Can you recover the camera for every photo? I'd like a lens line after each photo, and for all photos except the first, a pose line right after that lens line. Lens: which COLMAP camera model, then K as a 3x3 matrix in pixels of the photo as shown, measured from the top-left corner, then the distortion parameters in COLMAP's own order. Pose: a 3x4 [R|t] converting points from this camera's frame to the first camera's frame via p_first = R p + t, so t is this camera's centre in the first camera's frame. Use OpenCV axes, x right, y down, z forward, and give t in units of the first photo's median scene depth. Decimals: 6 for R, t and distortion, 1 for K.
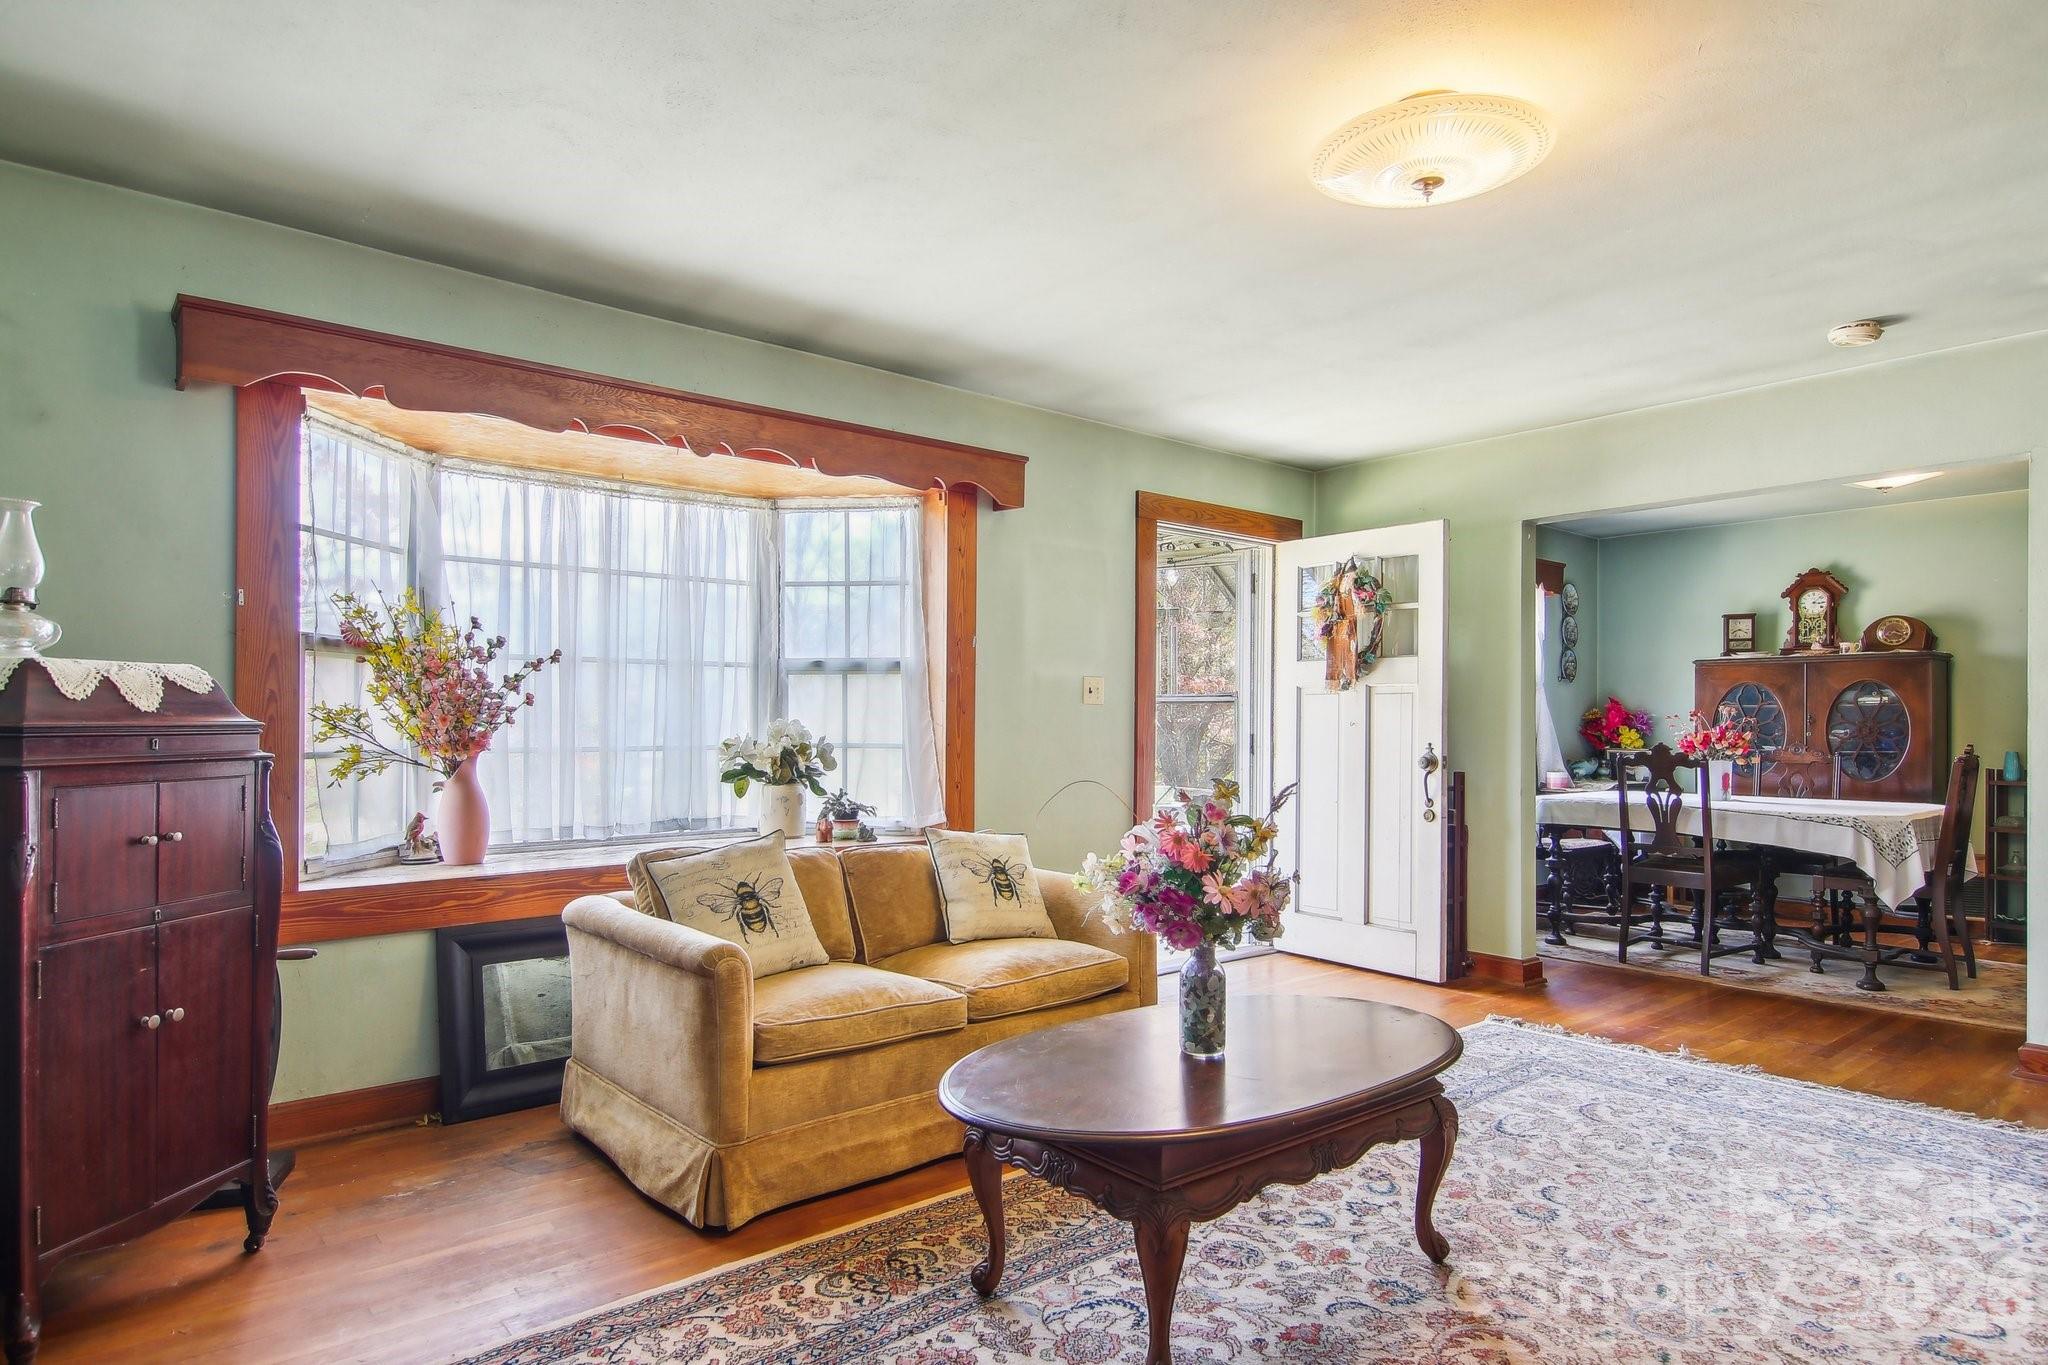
lens RADIAL K [[1183.4, 0, 1029.4], [0, 1183.4, 716.5], [0, 0, 1]] dist [0.032583, -0.030247]
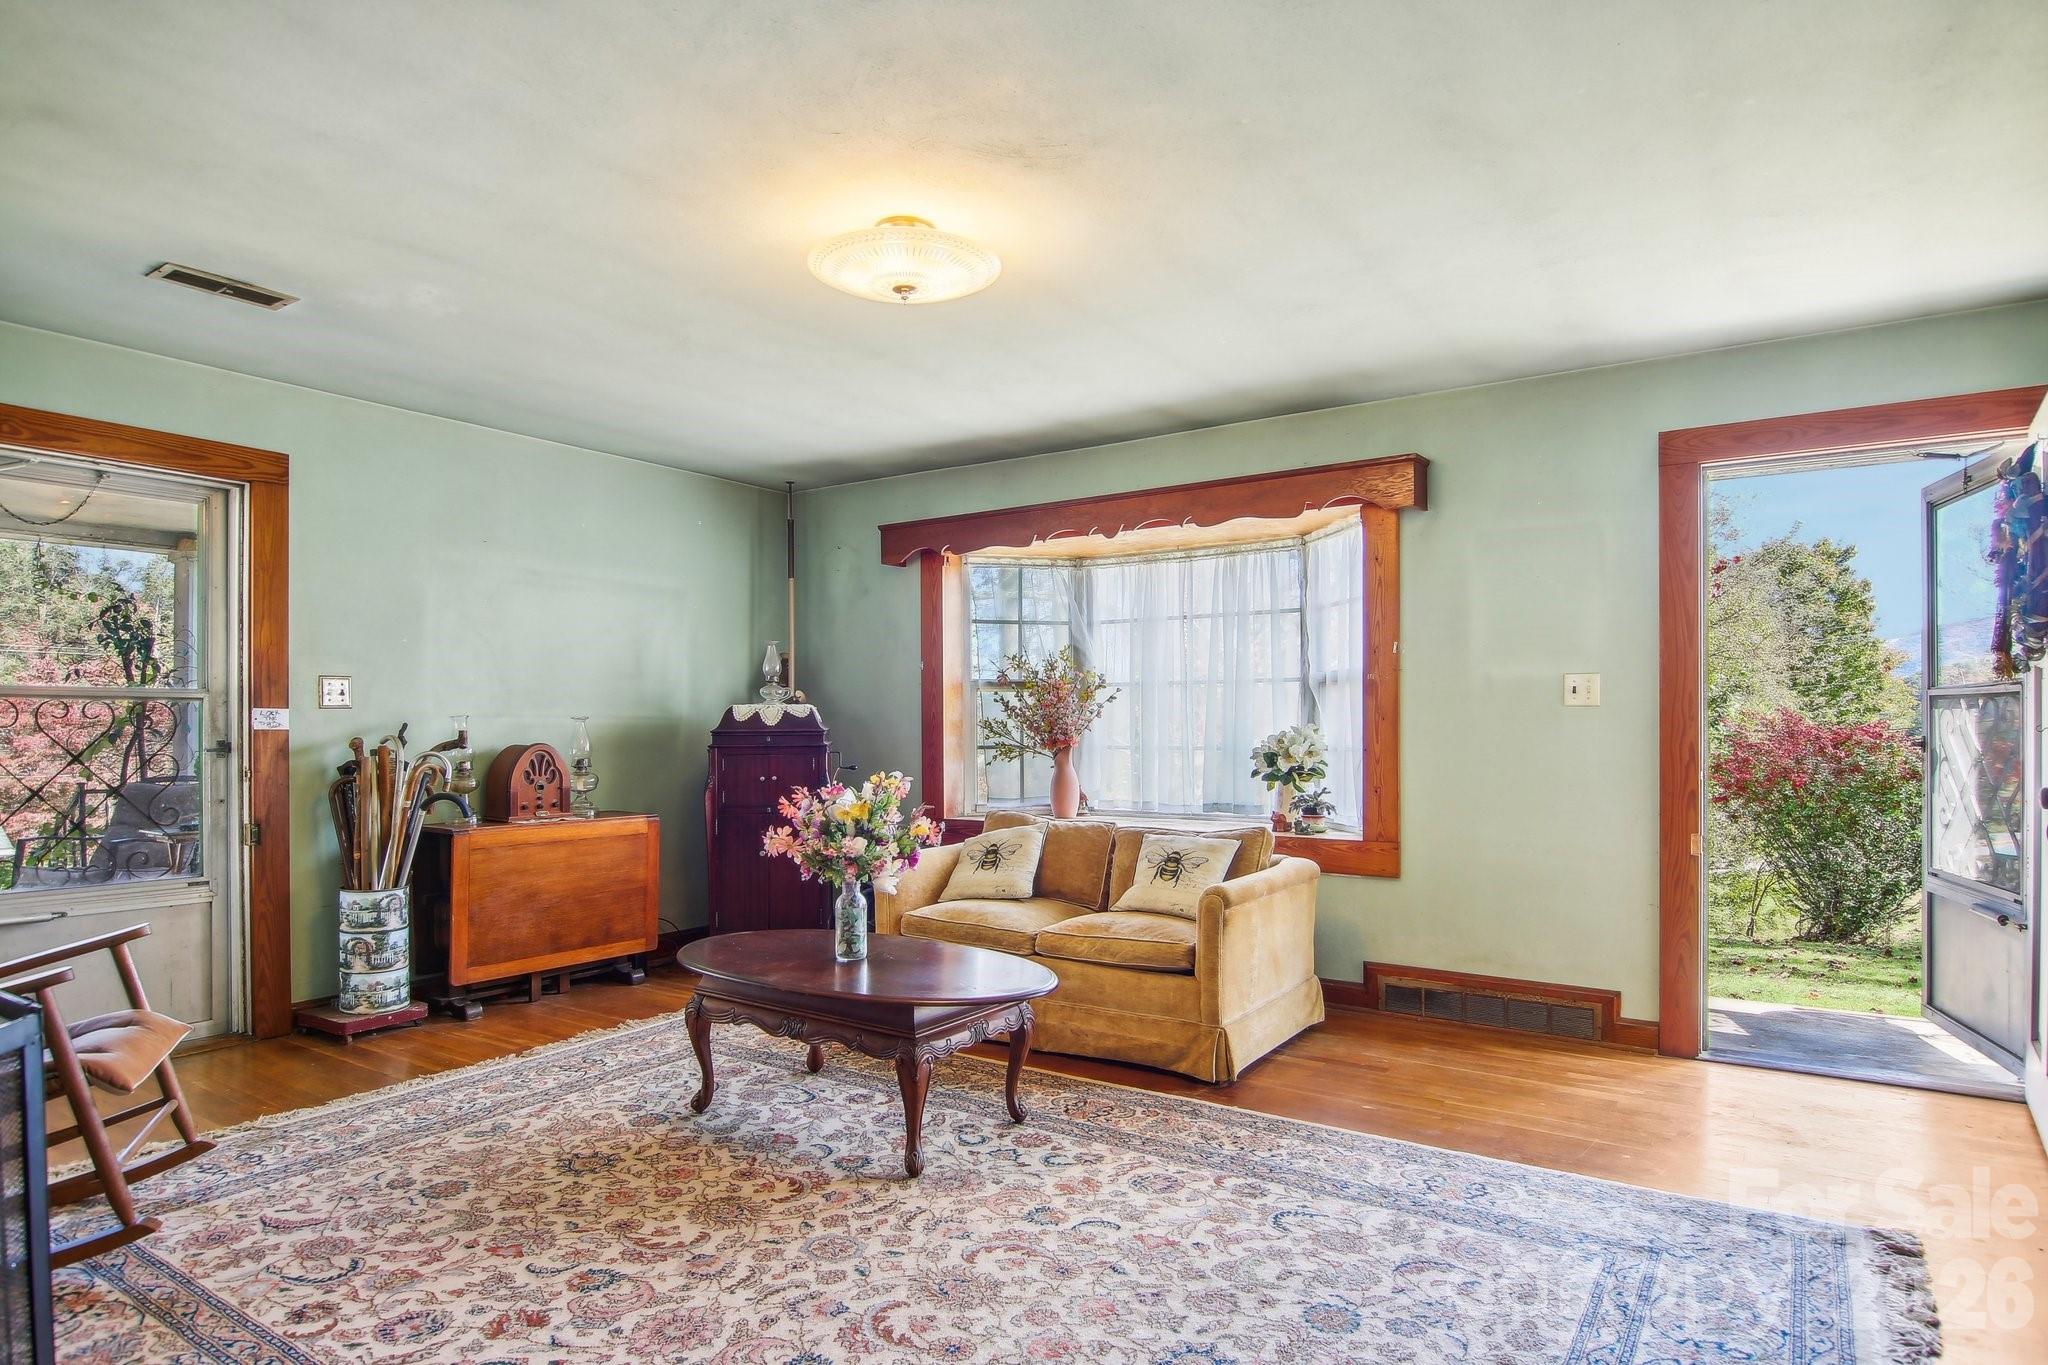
lens RADIAL K [[1183.3, 0, 1022.4], [0, 1183.3, 734.6], [0, 0, 1]] dist [-0.014374, -0.002533]
pose [[0.249053, 0.001654, -0.968488, 1.312592], [0.006325, 0.999974, 0.003334, 0.007554], [0.968469, -0.006956, 0.249036, 0.702176]]
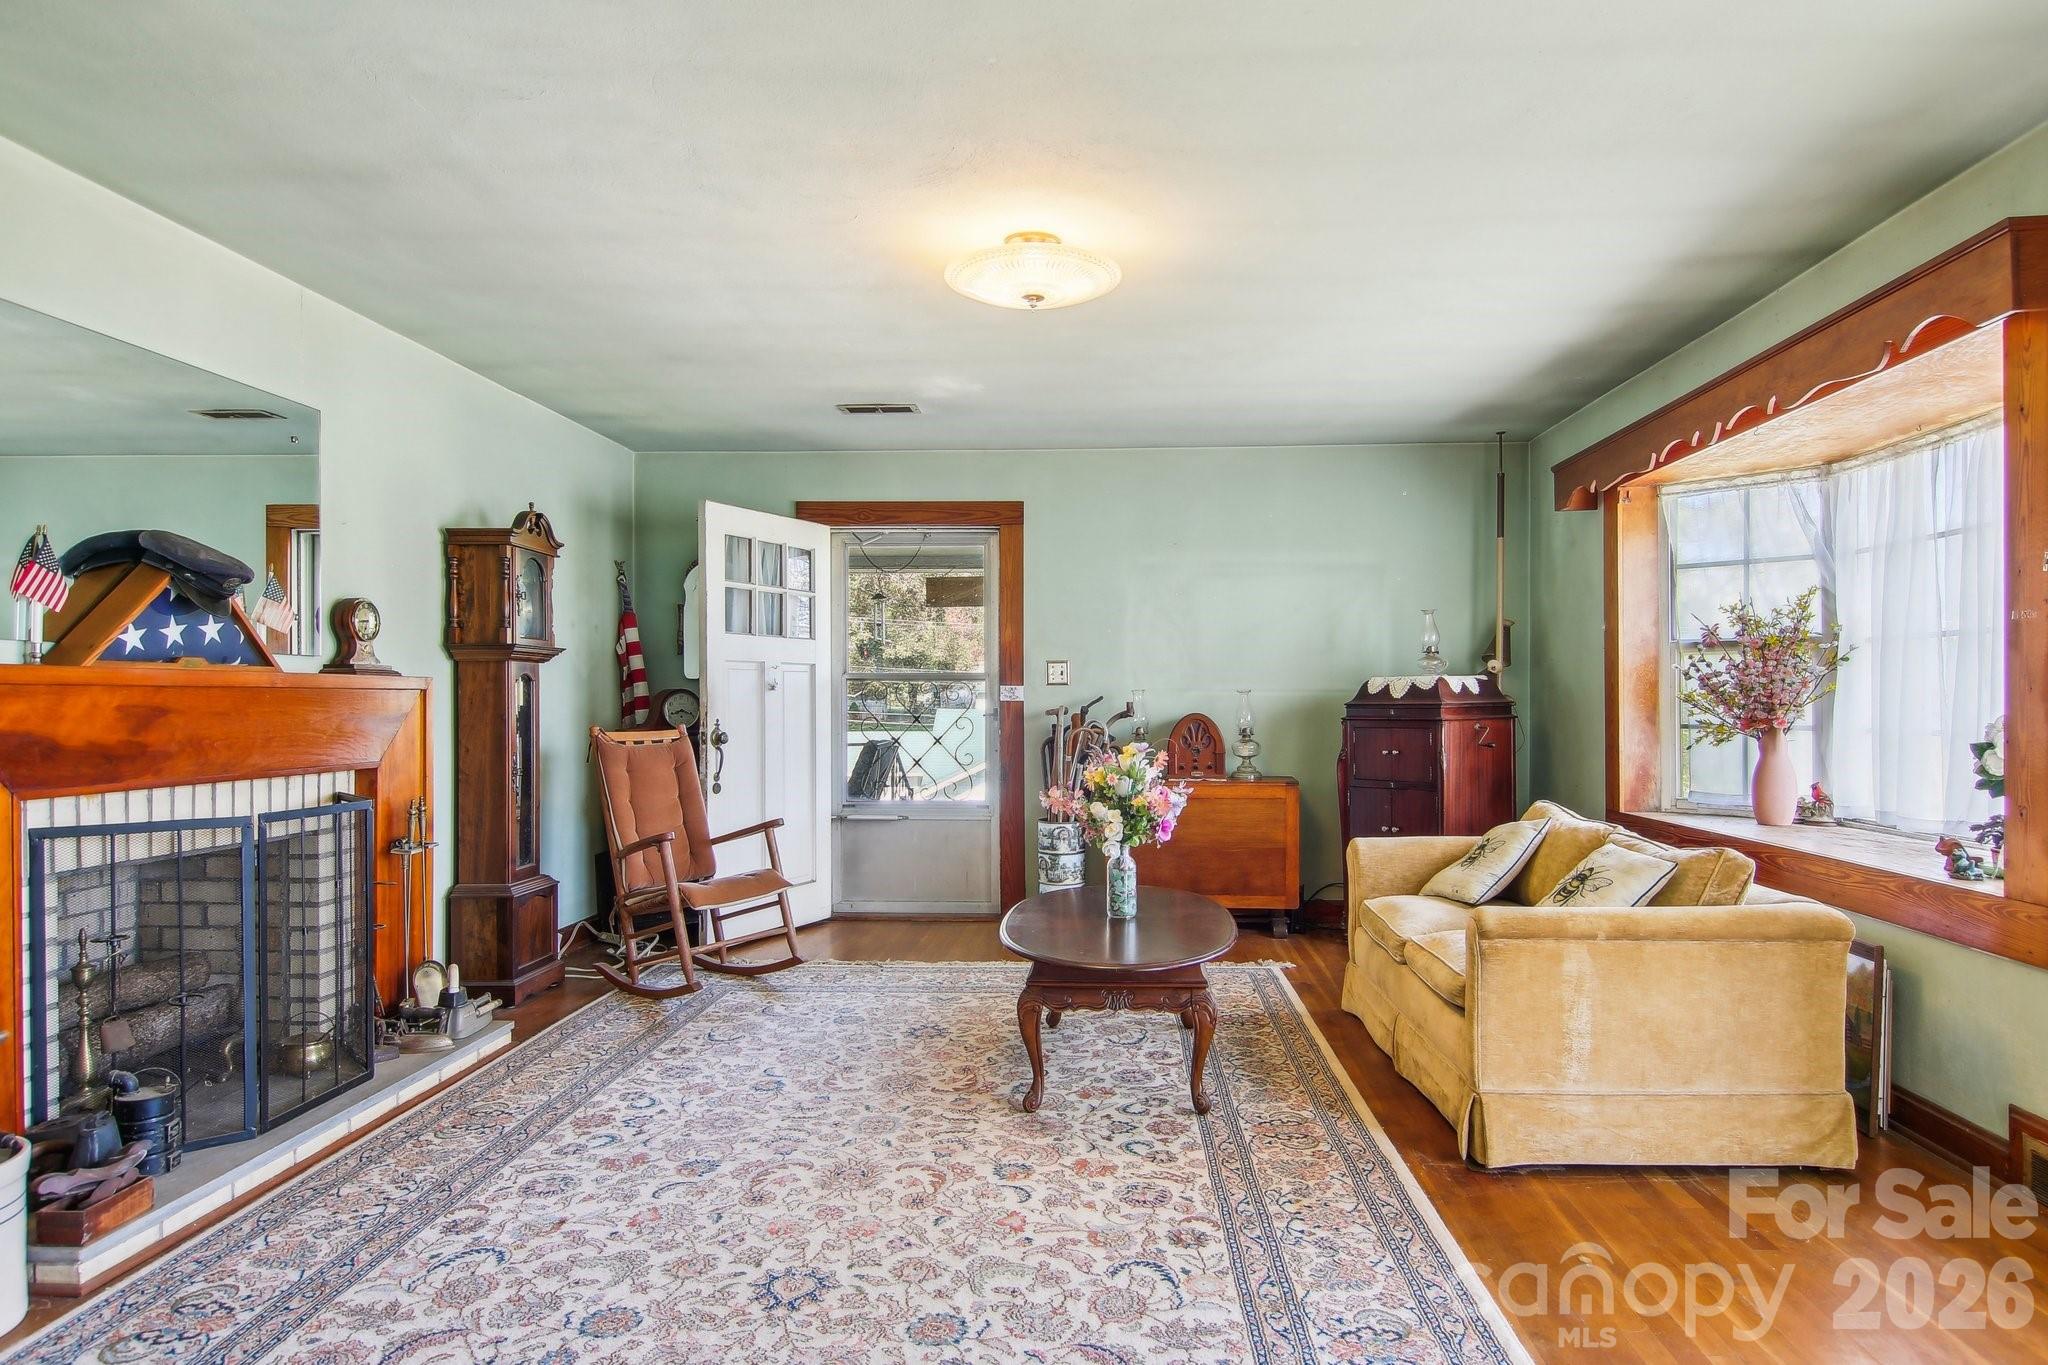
lens RADIAL K [[1183.4, 0, 1029.4], [0, 1183.4, 716.5], [0, 0, 1]] dist [0.032583, -0.030247]
pose [[-0.706907, 0.007334, -0.707268, 1.093397], [-0.000137, 0.999945, 0.010506, 0.005900], [0.707306, 0.007524, -0.706867, 1.659428]]
